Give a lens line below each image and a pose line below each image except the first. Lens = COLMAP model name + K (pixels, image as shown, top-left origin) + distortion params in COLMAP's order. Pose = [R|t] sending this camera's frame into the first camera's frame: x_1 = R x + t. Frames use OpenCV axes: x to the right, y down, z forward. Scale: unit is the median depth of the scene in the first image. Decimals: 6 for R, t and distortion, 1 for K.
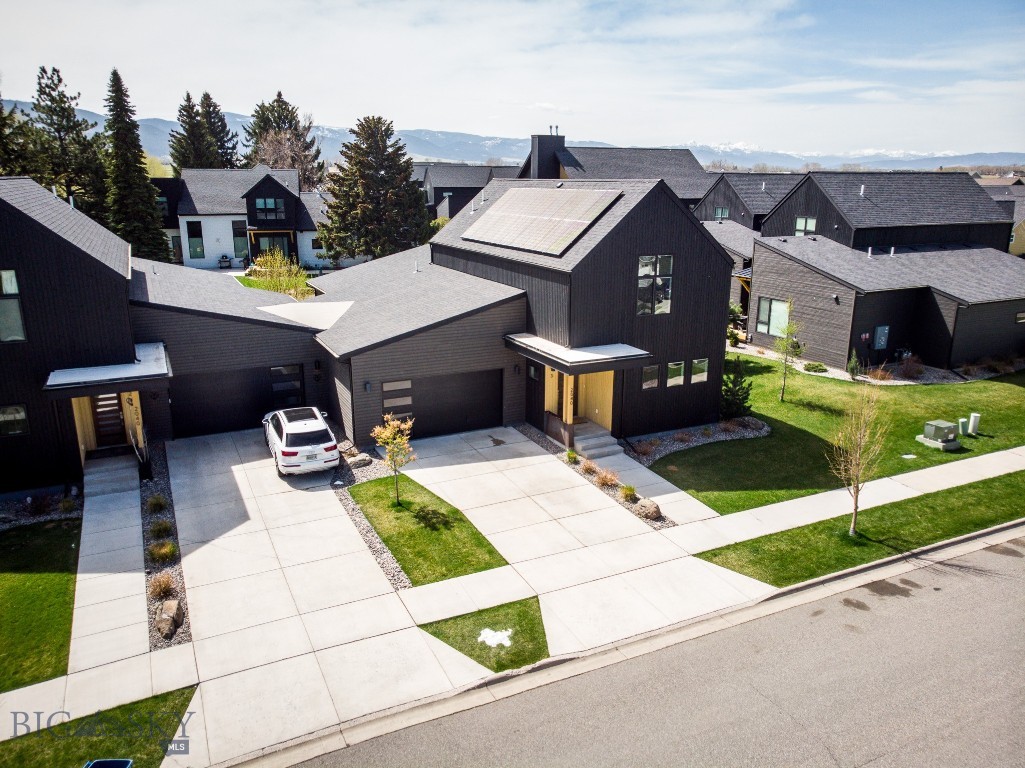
lens RADIAL K [[760.1, 0, 512.5], [0, 760.1, 384.0], [0, 0, 1]] dist [-0.033884, 0.053198]
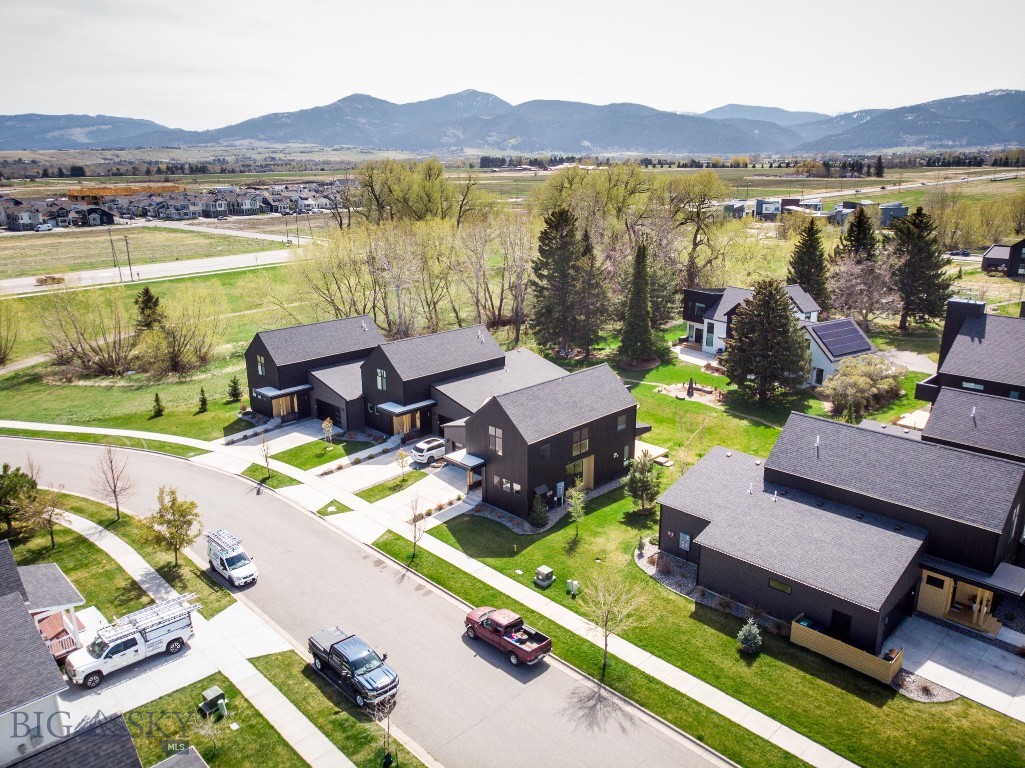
lens RADIAL K [[753.8, 0, 512.5], [0, 753.8, 384.0], [0, 0, 1]] dist [0.004444, -0.003806]
pose [[0.331509, 0.260727, -0.906710, 2.125001], [-0.244366, 0.951988, 0.184402, -0.696974], [0.911256, 0.160438, 0.379306, 0.208198]]
